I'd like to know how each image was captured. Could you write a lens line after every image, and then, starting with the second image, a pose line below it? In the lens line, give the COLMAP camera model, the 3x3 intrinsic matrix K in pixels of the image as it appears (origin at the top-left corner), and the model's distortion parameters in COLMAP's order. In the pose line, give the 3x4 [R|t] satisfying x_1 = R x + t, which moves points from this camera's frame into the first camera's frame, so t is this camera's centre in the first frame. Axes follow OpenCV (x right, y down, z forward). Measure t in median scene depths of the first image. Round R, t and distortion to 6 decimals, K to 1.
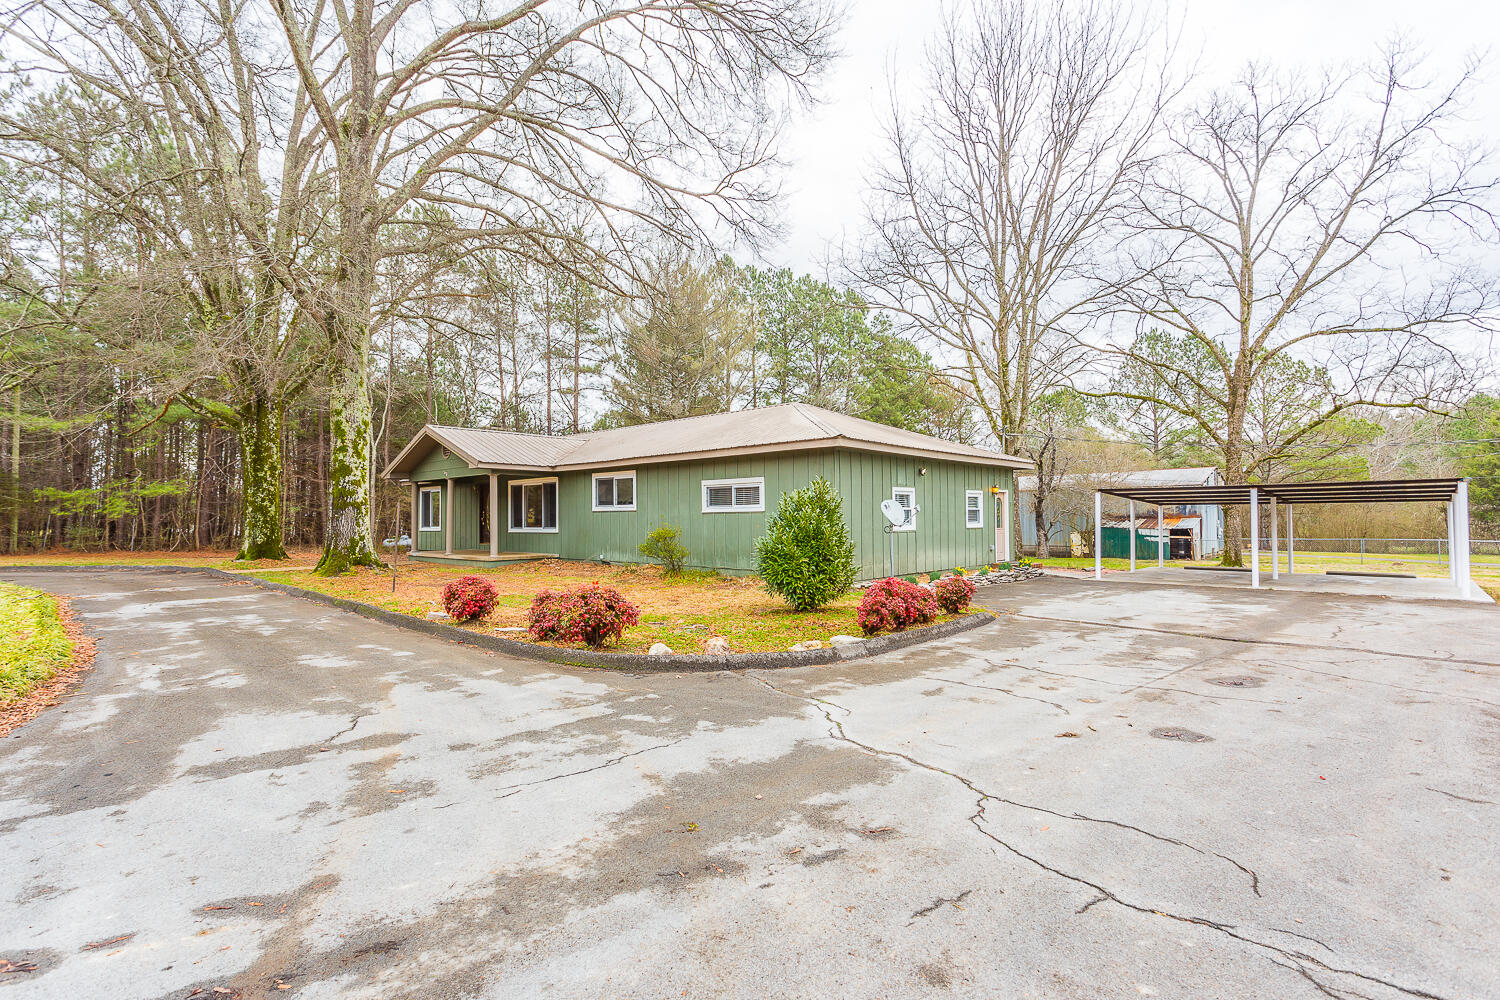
lens RADIAL K [[712.2, 0, 720.9], [0, 712.2, 495.8], [0, 0, 1]] dist [0.002921, 0.003383]
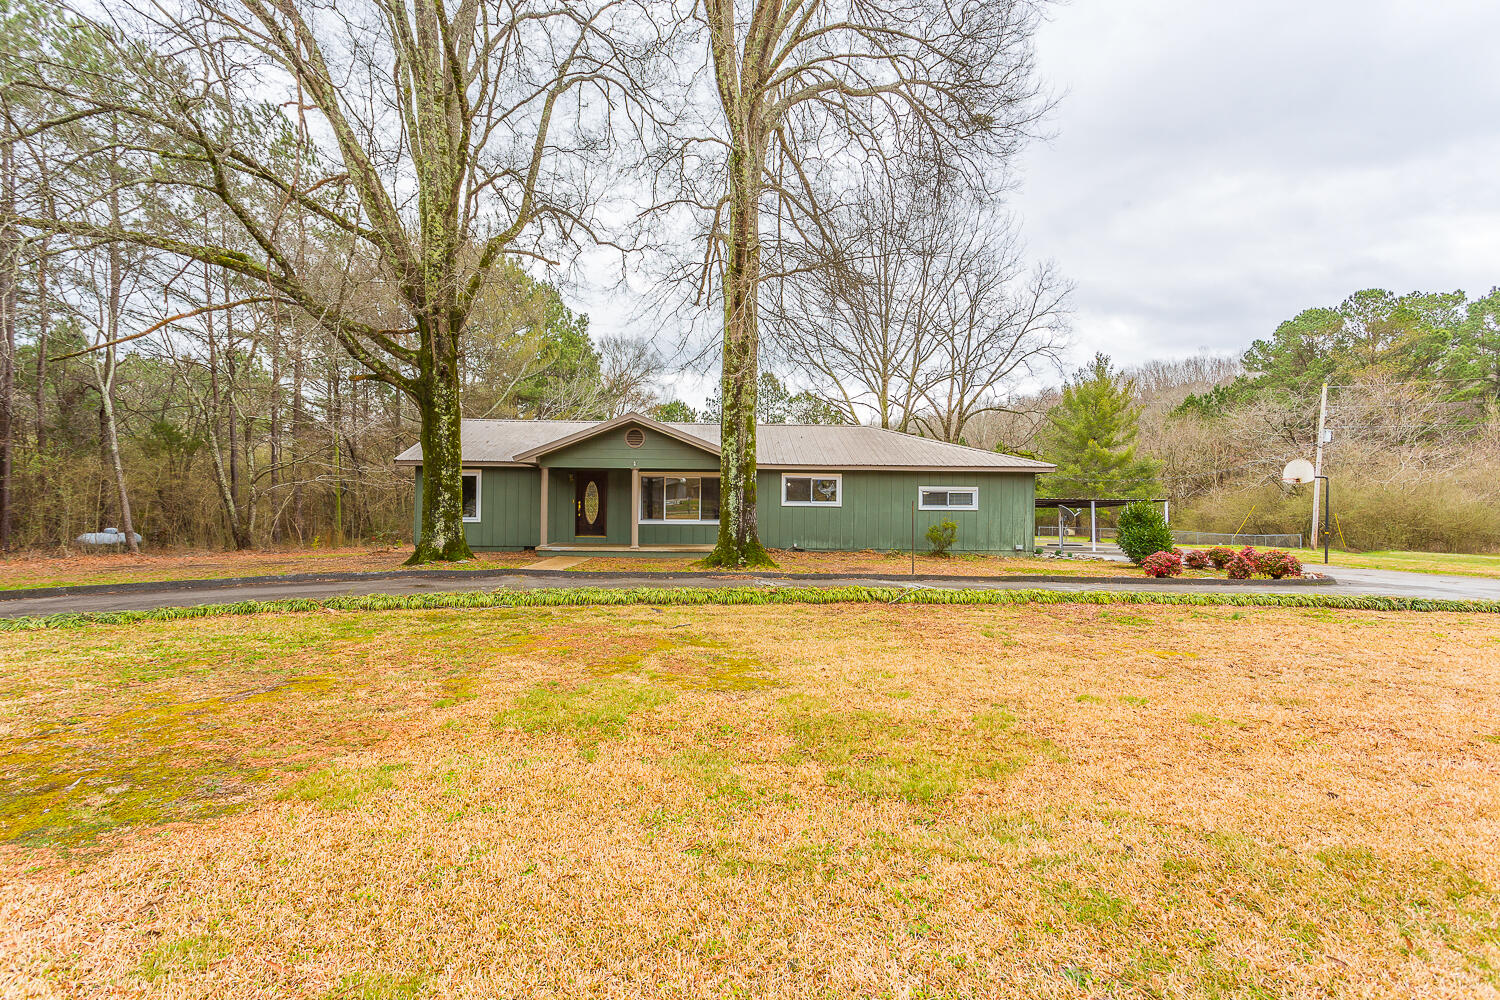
lens RADIAL K [[712.2, 0, 753.1], [0, 712.2, 458.4], [0, 0, 1]] dist [0.002921, 0.003383]
pose [[0.719031, 0.061360, 0.692264, -1.002633], [-0.037434, 0.998068, -0.049584, 0.003886], [-0.693970, 0.009738, 0.719938, 0.193958]]
